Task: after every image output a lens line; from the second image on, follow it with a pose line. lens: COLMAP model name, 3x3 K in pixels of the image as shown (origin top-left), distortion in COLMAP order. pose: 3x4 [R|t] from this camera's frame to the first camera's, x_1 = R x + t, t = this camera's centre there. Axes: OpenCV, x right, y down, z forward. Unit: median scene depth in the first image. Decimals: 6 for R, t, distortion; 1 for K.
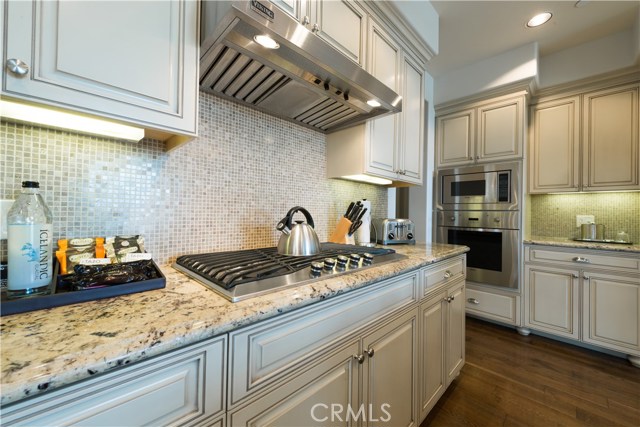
lens RADIAL K [[251.2, 0, 318.7], [0, 251.2, 213.7], [0, 0, 1]] dist [0.004367, 0.000247]
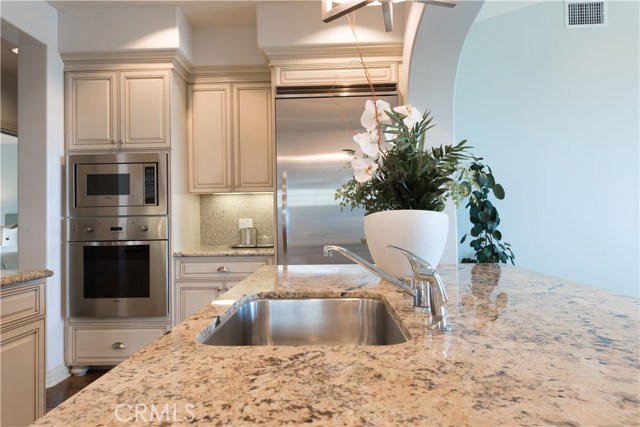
lens RADIAL K [[408.8, 0, 320.0], [0, 408.8, 213.4], [0, 0, 1]] dist [0.009171, 0.001240]
pose [[0.721810, -0.020311, 0.691793, 0.249068], [0.032929, 0.999445, -0.005015, 0.003774], [-0.691307, 0.026400, 0.722079, -0.234854]]
